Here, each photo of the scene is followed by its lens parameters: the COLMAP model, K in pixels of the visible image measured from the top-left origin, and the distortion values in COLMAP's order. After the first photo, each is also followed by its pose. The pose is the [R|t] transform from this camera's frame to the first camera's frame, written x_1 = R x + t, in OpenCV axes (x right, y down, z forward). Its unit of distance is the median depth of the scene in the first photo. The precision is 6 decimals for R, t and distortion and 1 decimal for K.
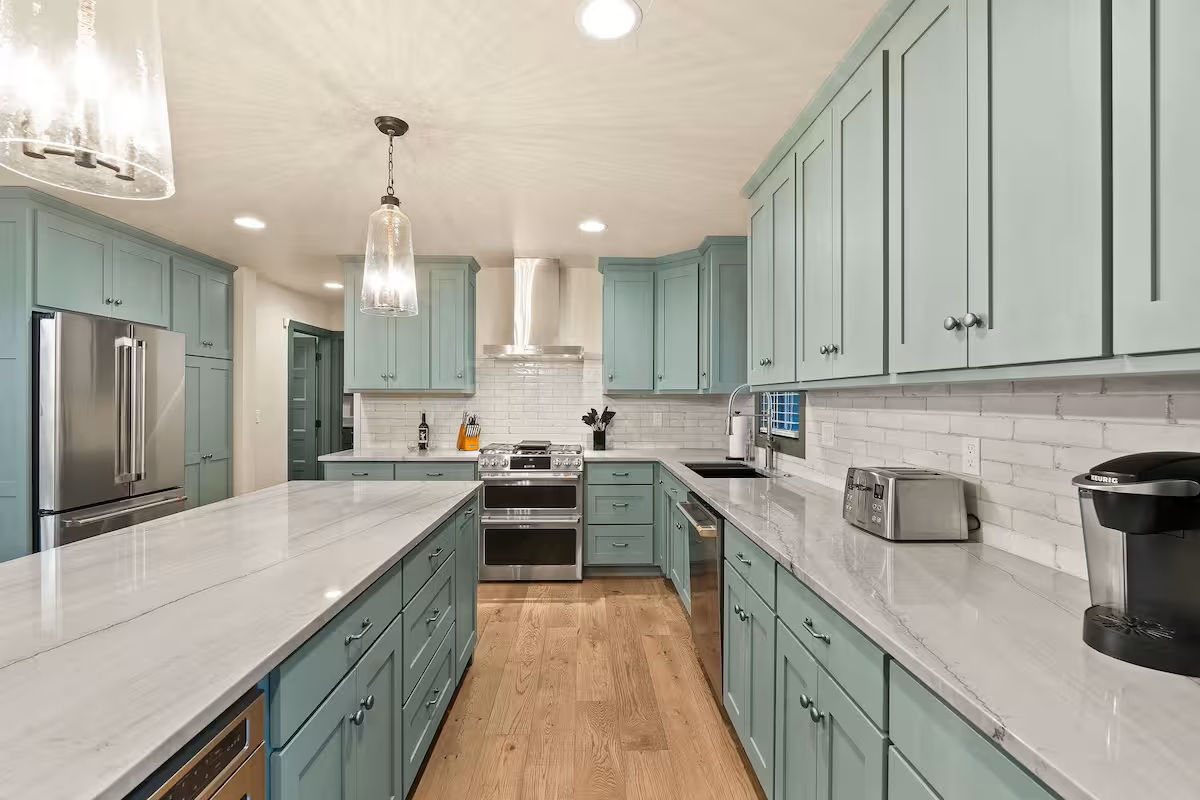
lens RADIAL K [[524.2, 0, 600.0], [0, 524.2, 400.0], [0, 0, 1]] dist [0.000154, 0.000092]
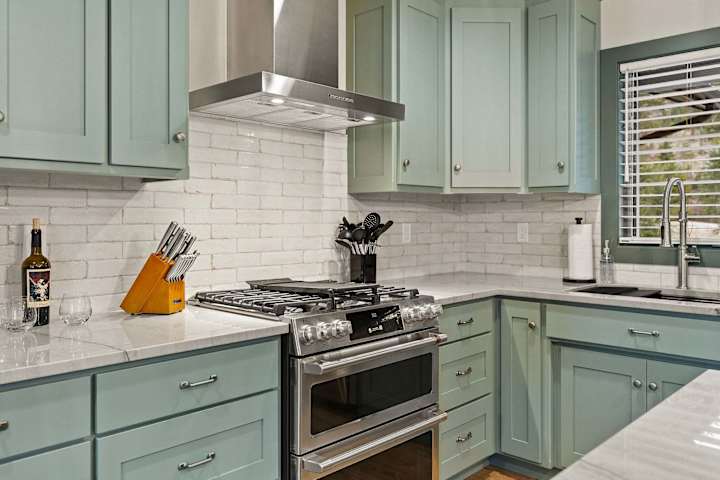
lens RADIAL K [[583.2, 0, 360.0], [0, 583.2, 240.0], [0, 0, 1]] dist [-0.001478, -0.000350]
pose [[0.706758, -0.028685, 0.706874, -0.528643], [0.002818, 0.999284, 0.037734, 0.019736], [-0.707450, -0.024677, 0.706333, 0.605107]]
